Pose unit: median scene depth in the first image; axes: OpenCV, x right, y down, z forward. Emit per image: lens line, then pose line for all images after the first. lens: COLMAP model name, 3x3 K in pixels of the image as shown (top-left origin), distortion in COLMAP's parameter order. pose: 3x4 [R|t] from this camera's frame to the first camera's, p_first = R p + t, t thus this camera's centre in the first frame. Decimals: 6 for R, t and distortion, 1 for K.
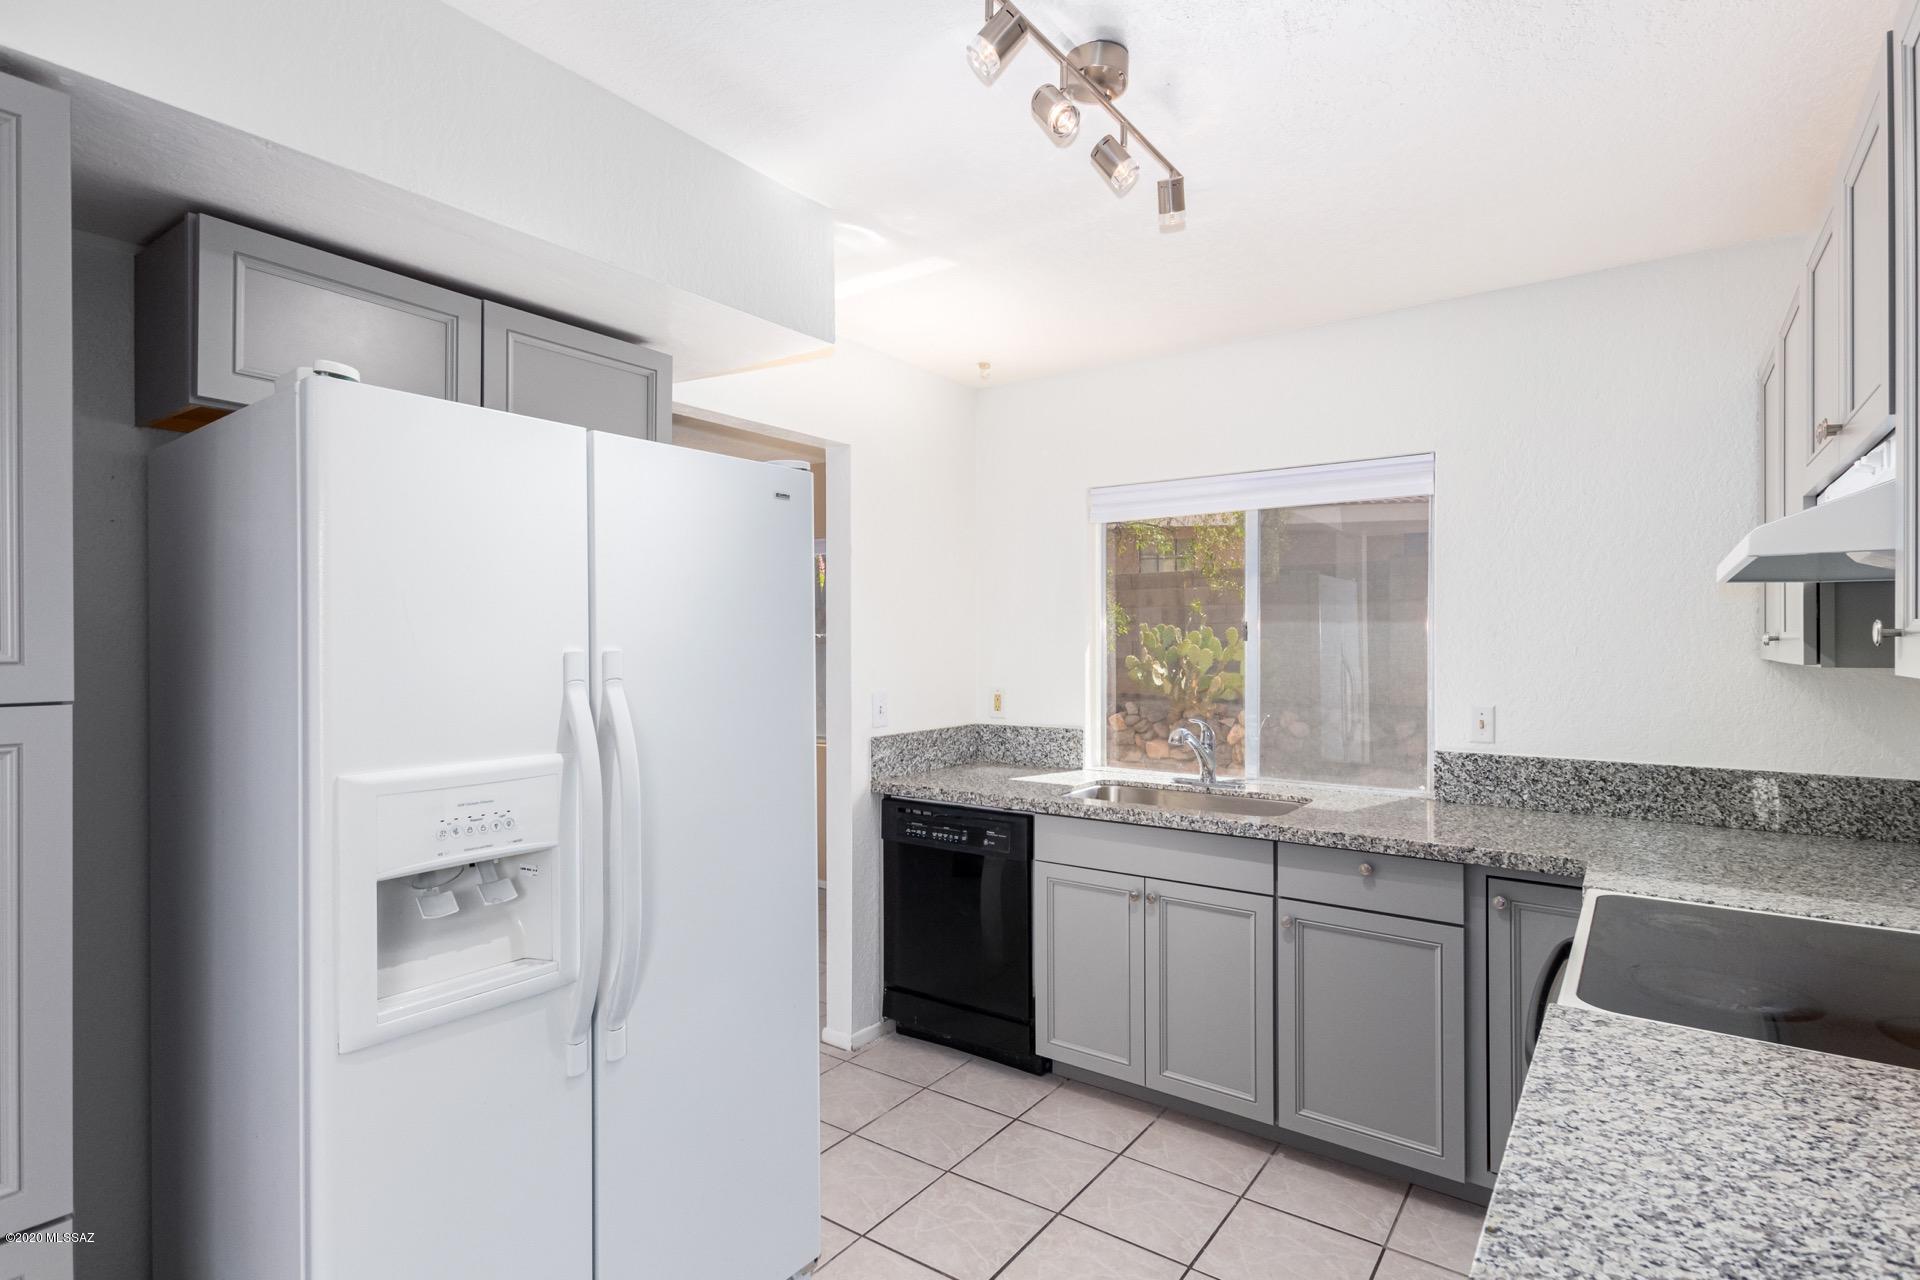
lens RADIAL K [[942.5, 0, 966.9], [0, 942.5, 643.4], [0, 0, 1]] dist [0.014722, -0.004093]
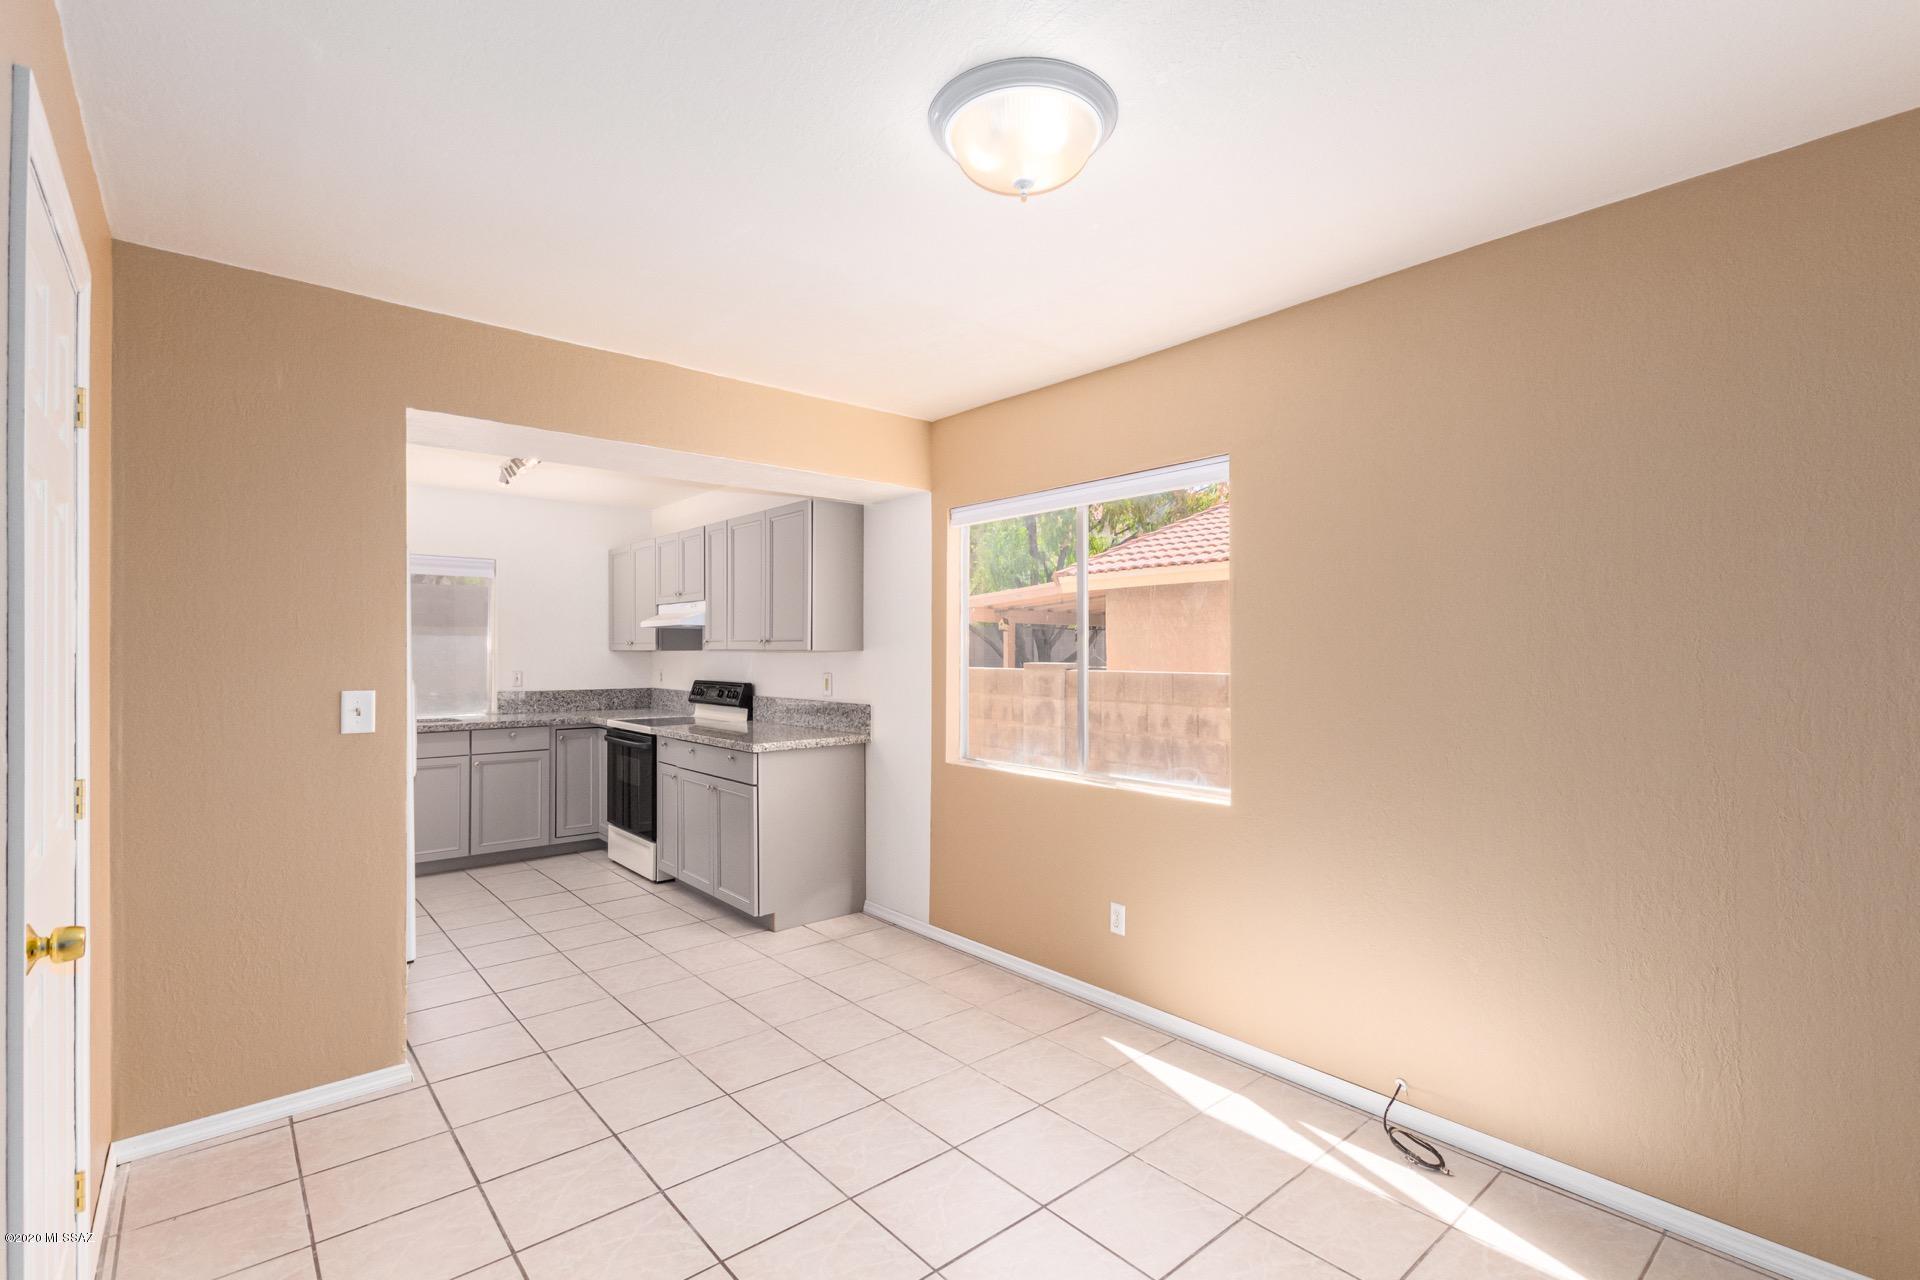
lens RADIAL K [[874.9, 0, 969.0], [0, 874.9, 644.4], [0, 0, 1]] dist [0.004564, -0.003445]
pose [[0.233672, 0.005543, 0.972300, -1.387788], [0.000209, 0.999983, -0.005751, 0.013316], [-0.972316, 0.001547, 0.233667, -0.634910]]
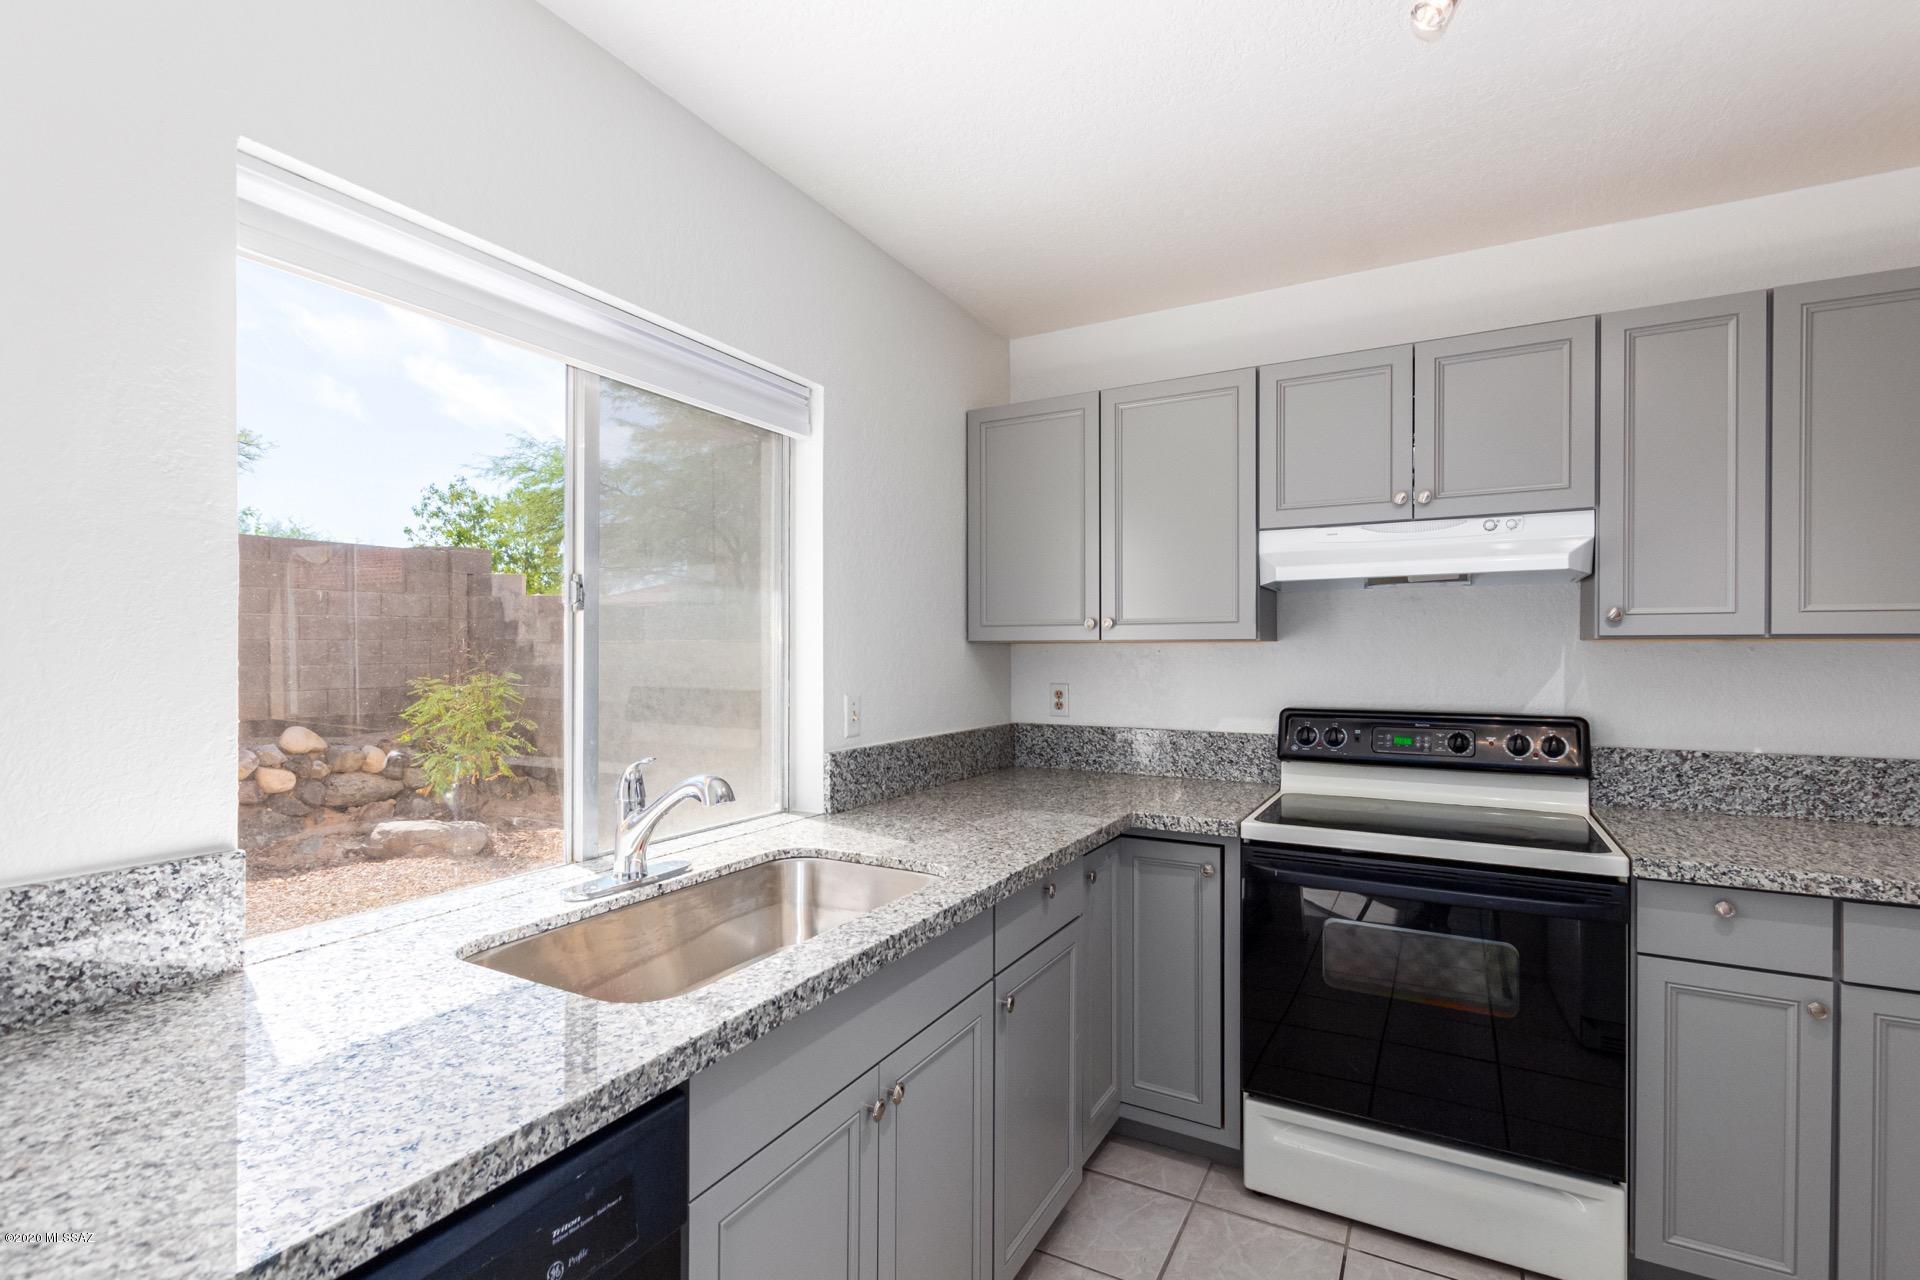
lens RADIAL K [[874.9, 0, 965.1], [0, 874.9, 647.9], [0, 0, 1]] dist [0.004564, -0.003445]
pose [[-0.111204, 0.003139, 0.993793, -0.296914], [0.001649, 0.999994, -0.002974, 0.026537], [-0.993796, 0.001308, -0.111209, 1.048305]]
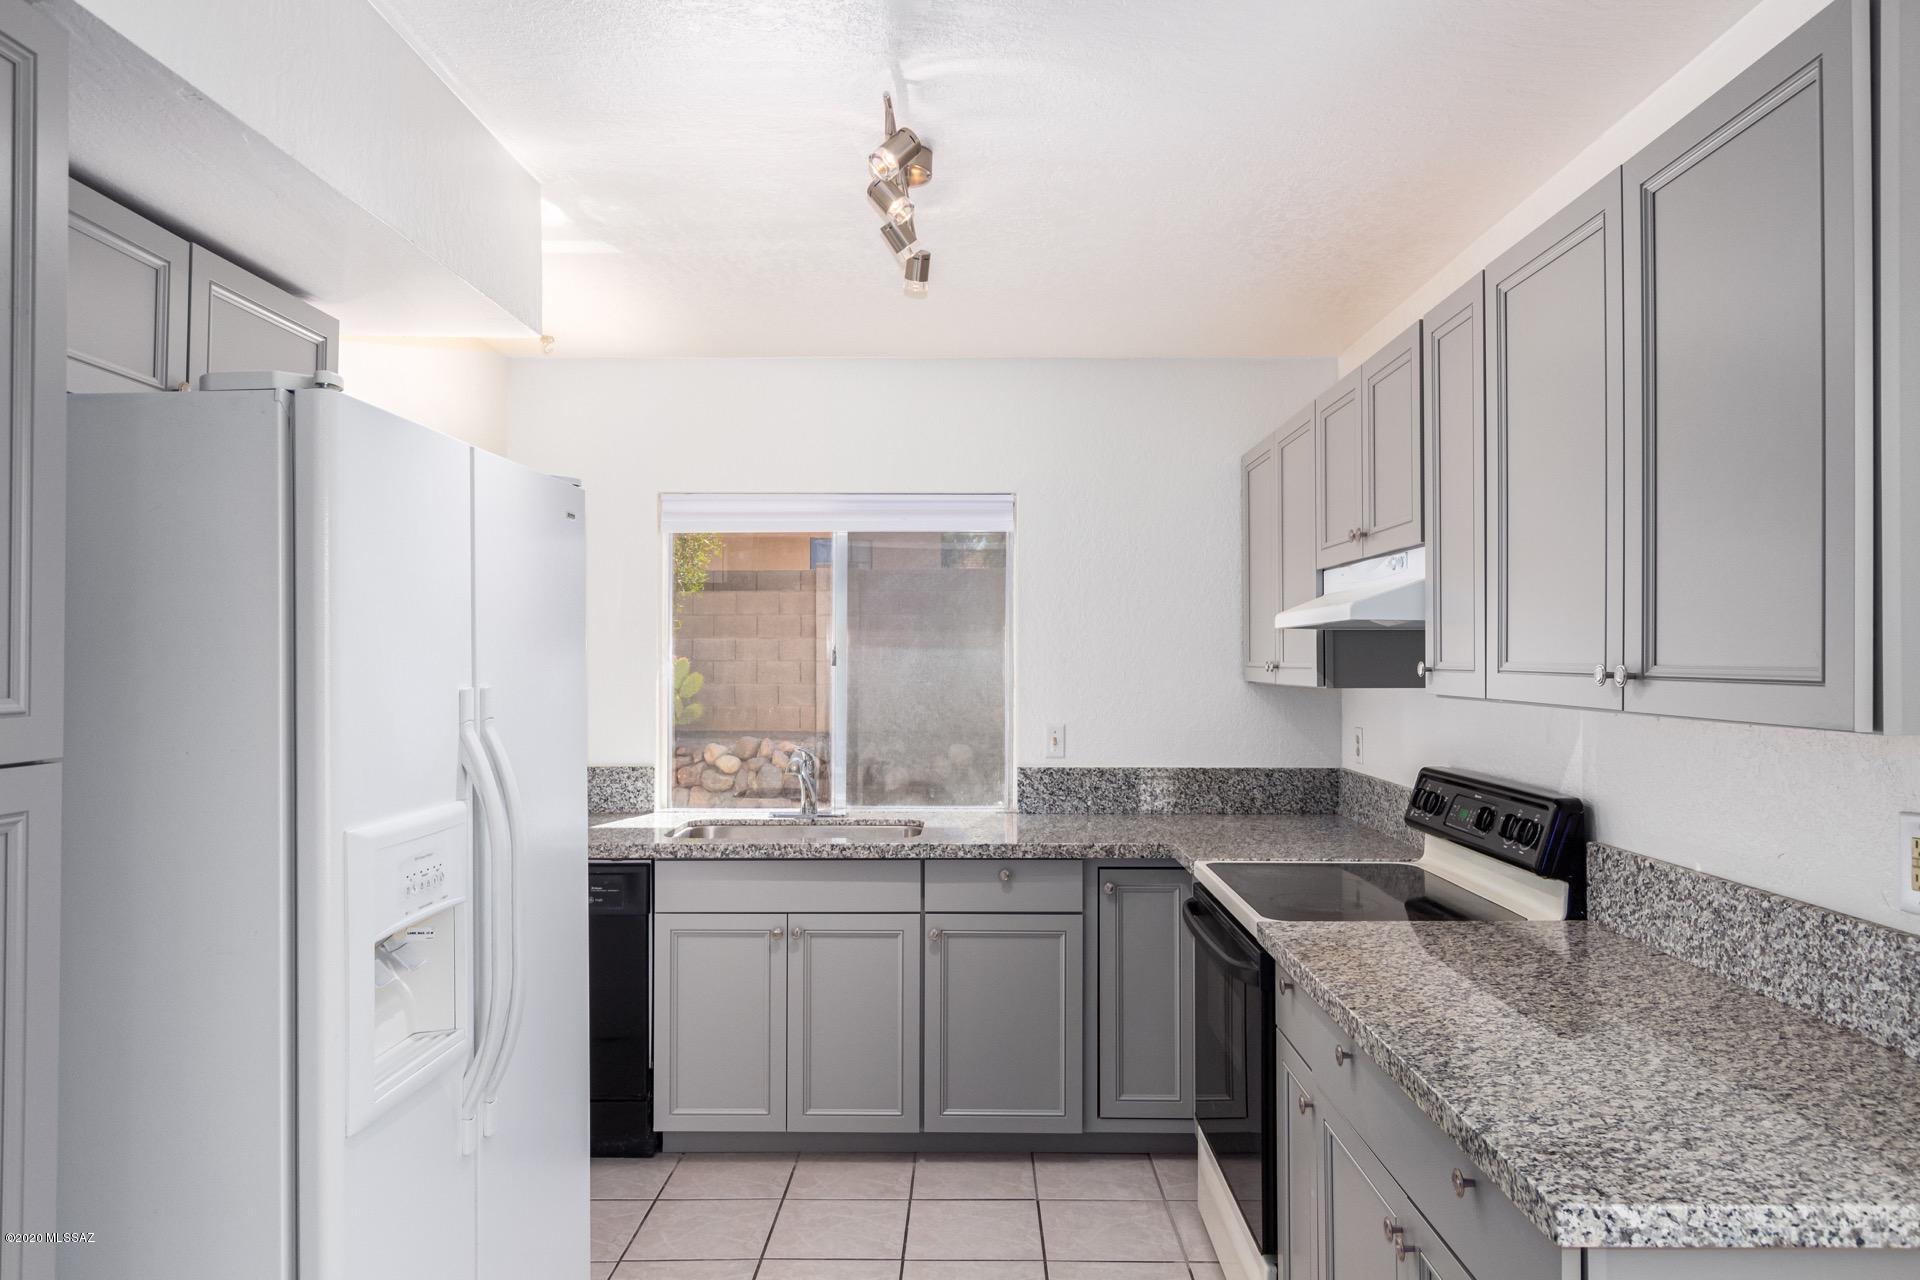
lens RADIAL K [[1230.2, 0, 965.3], [0, 1230.2, 631.5], [0, 0, 1]] dist [-0.009429, 0.007367]
pose [[0.820185, 0.013709, 0.571934, -0.399896], [-0.000349, 0.999725, -0.023462, -0.010784], [-0.572098, 0.019044, 0.819964, -0.142807]]
